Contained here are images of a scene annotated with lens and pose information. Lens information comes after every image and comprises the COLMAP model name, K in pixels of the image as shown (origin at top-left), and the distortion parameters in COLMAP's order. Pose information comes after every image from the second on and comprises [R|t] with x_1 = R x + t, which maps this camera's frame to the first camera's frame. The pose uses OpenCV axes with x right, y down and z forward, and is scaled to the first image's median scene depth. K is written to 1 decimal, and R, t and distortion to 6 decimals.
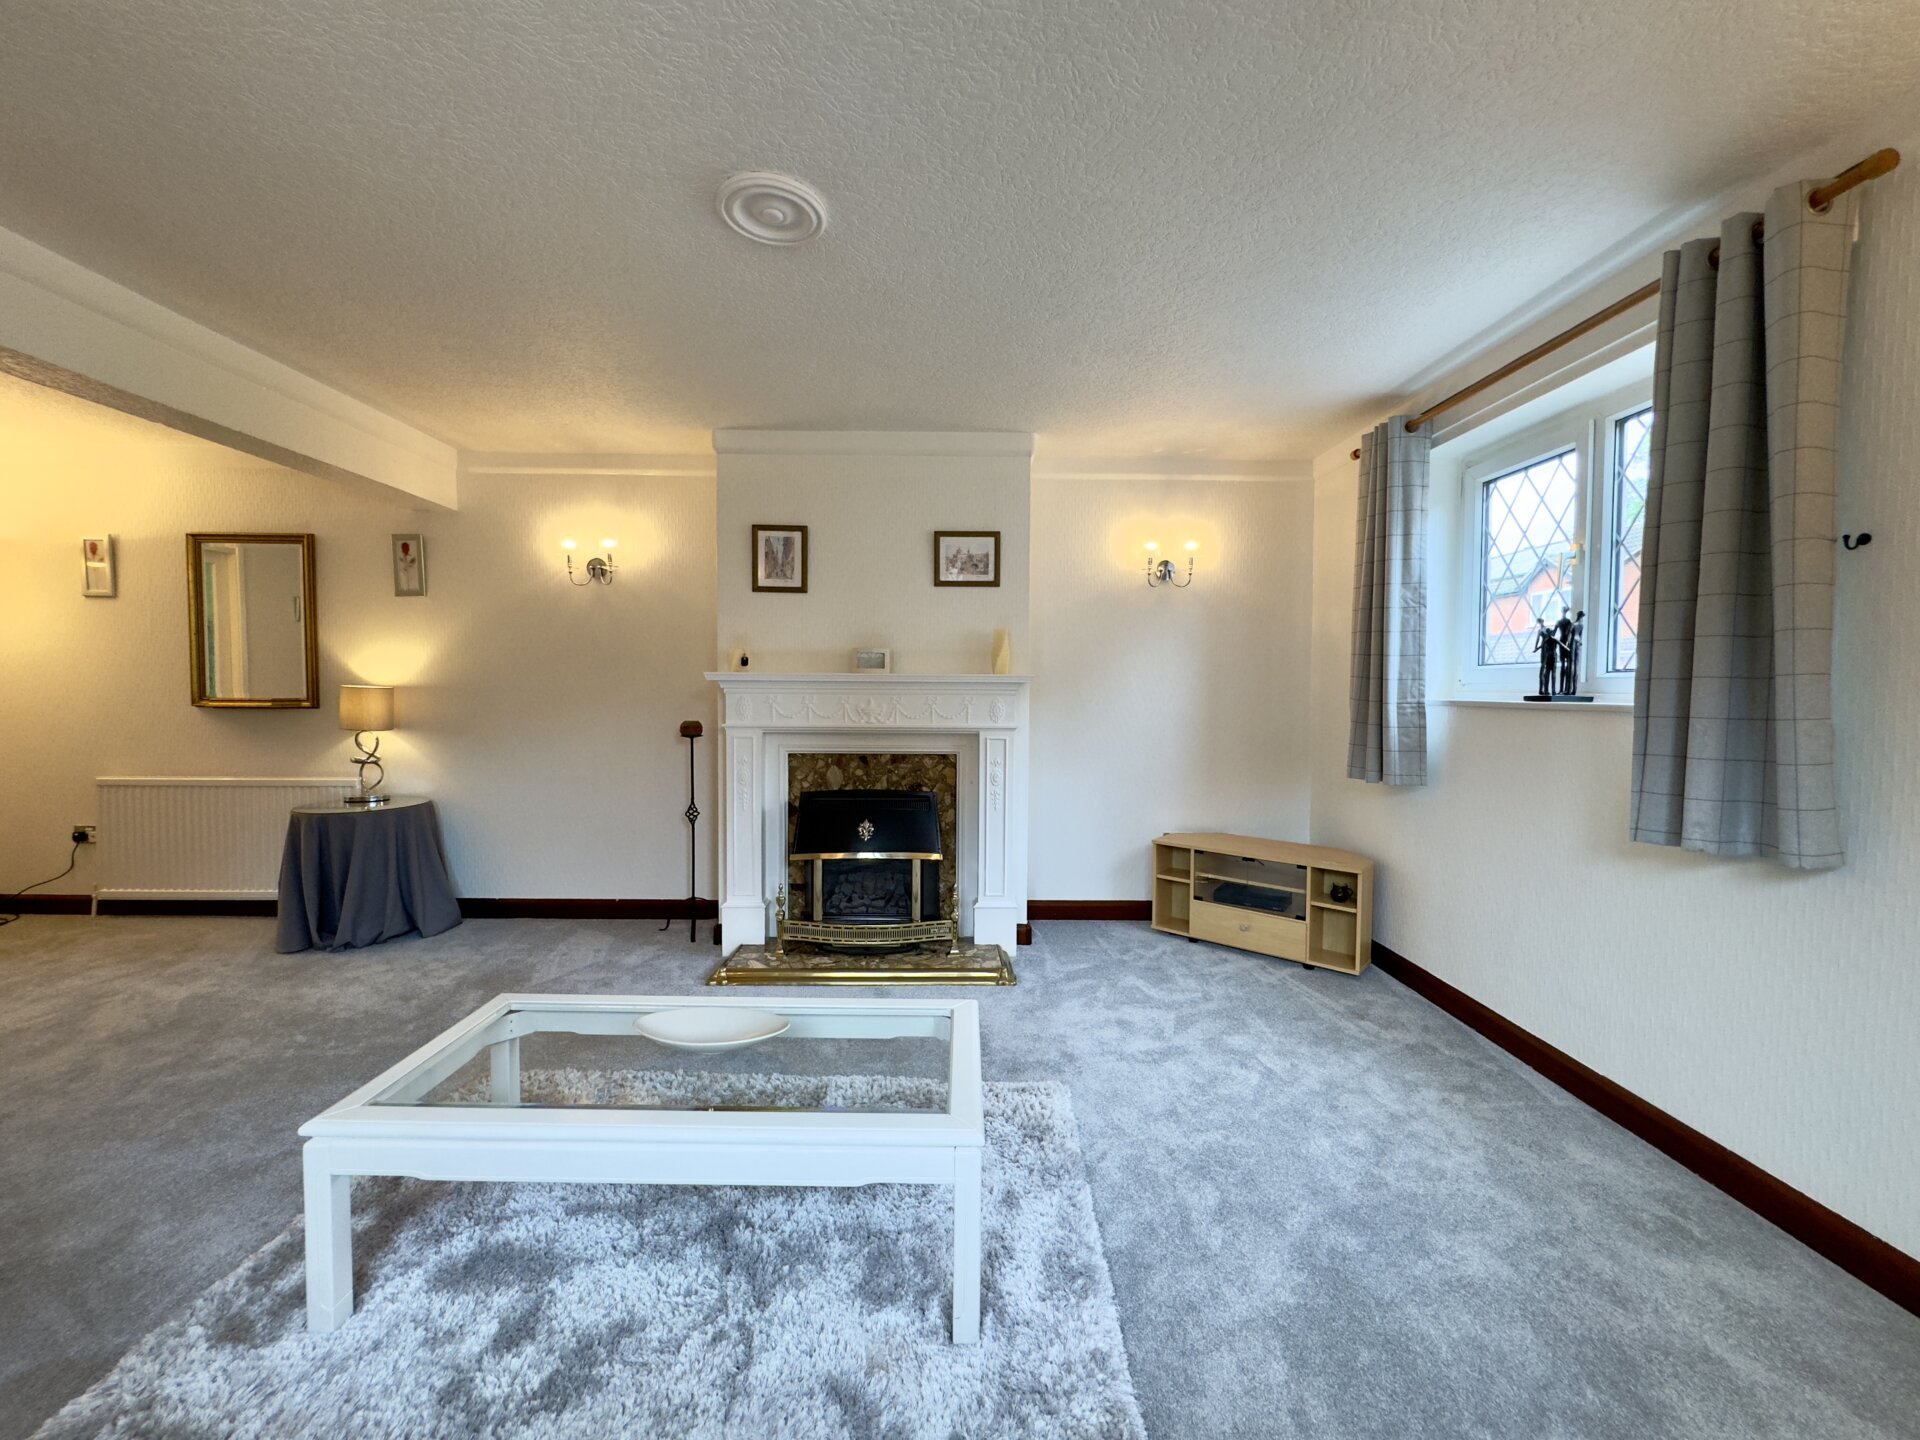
lens RADIAL K [[764.5, 0, 957.0], [0, 764.5, 719.4], [0, 0, 1]] dist [-0.003569, -0.000319]
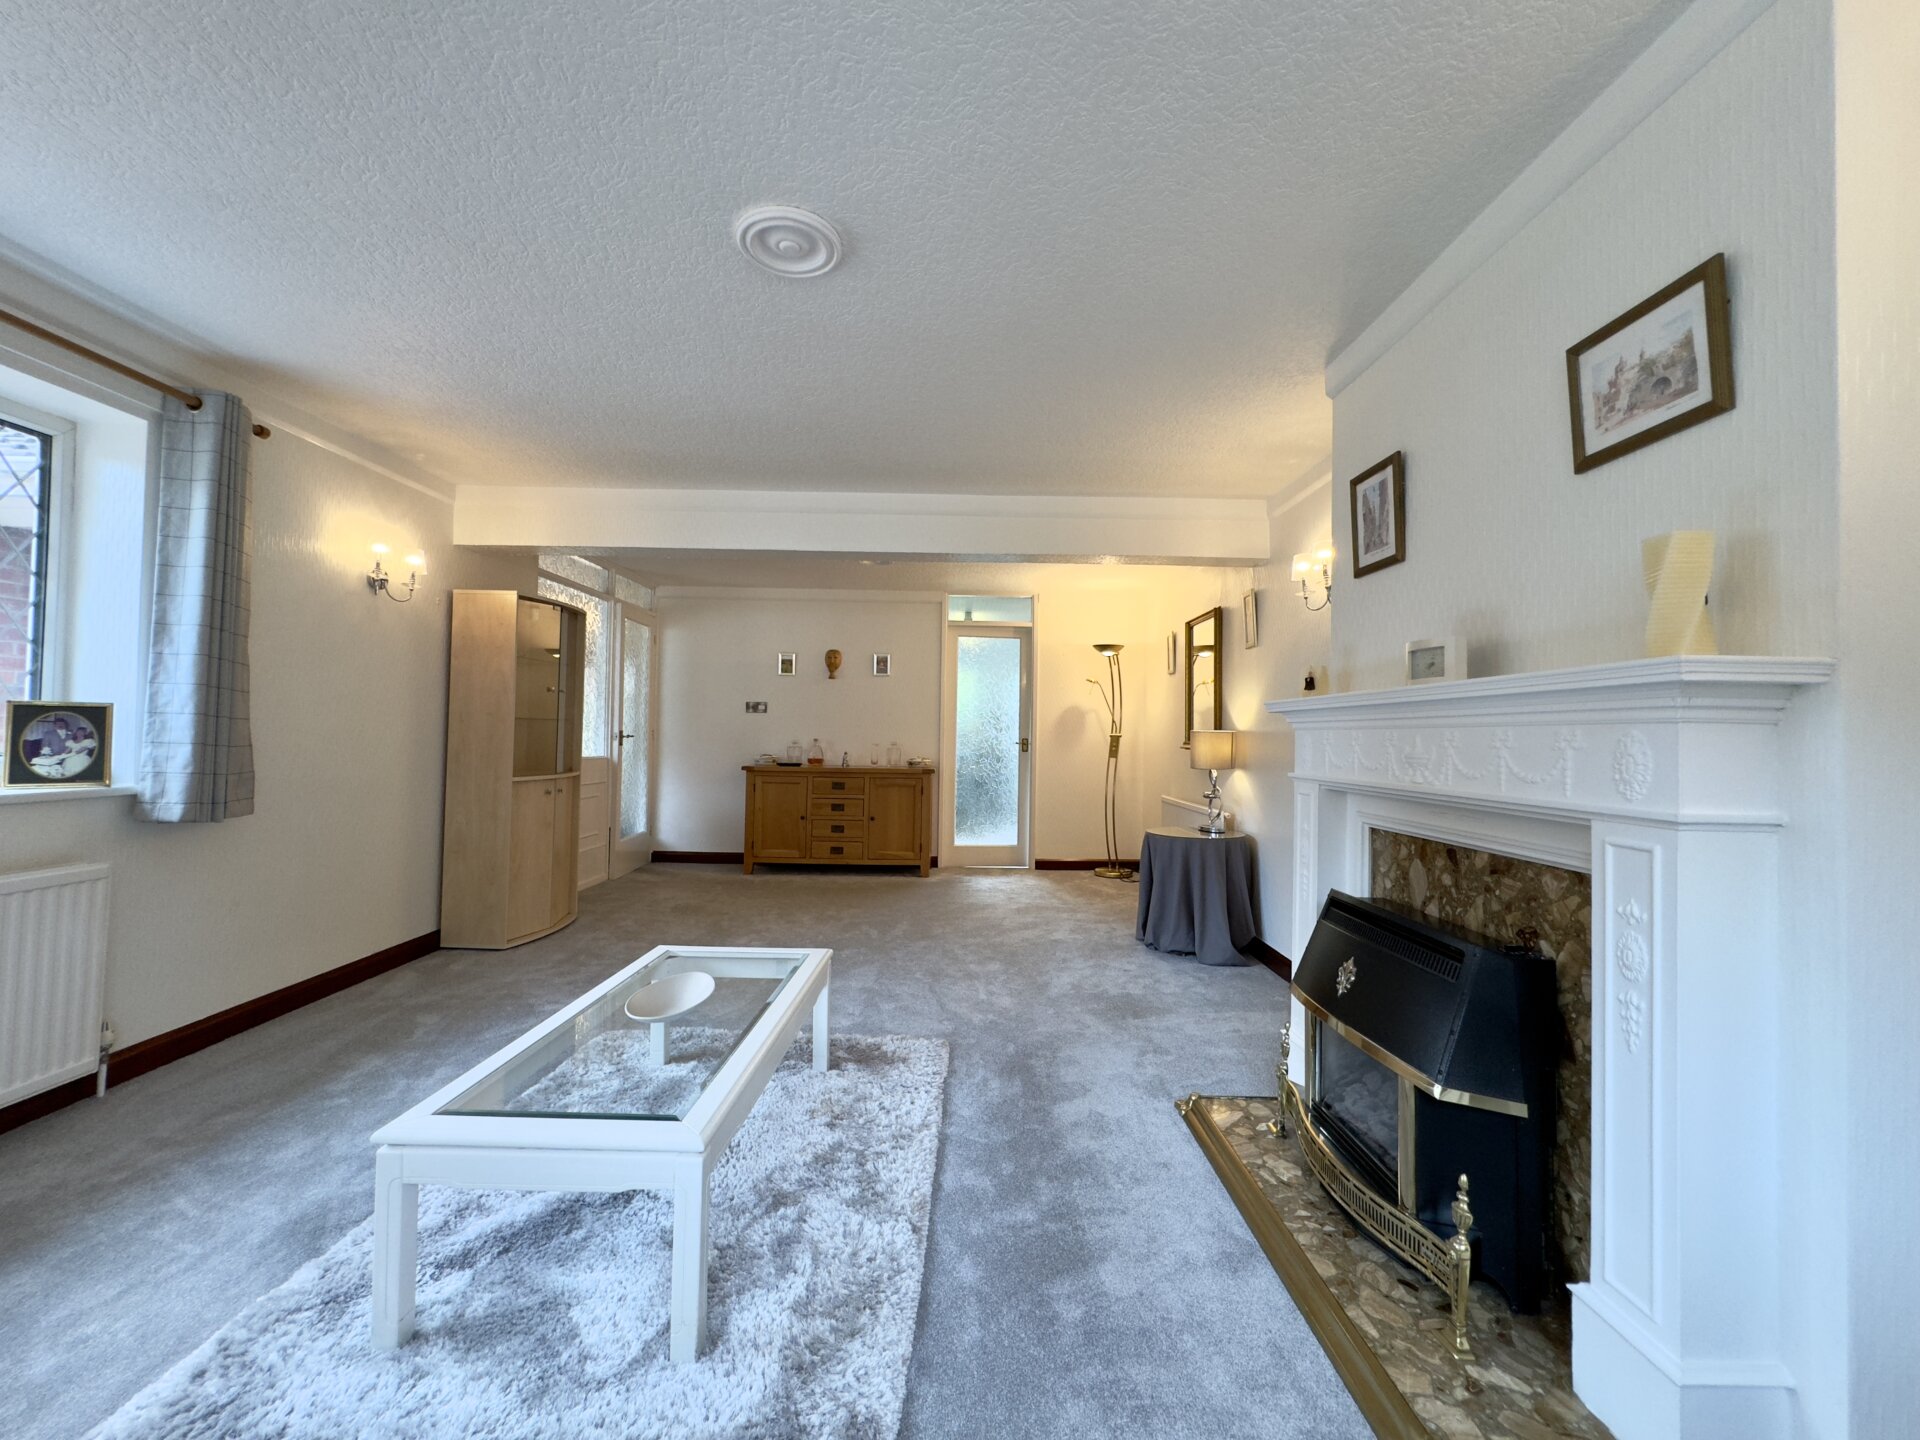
lens RADIAL K [[764.5, 0, 955.4], [0, 764.5, 715.6], [0, 0, 1]] dist [-0.003569, -0.000319]
pose [[-0.018413, -0.035533, -0.999199, 0.400854], [-0.056176, 0.997826, -0.034449, -0.005225], [0.998251, 0.055496, -0.020369, 0.671983]]
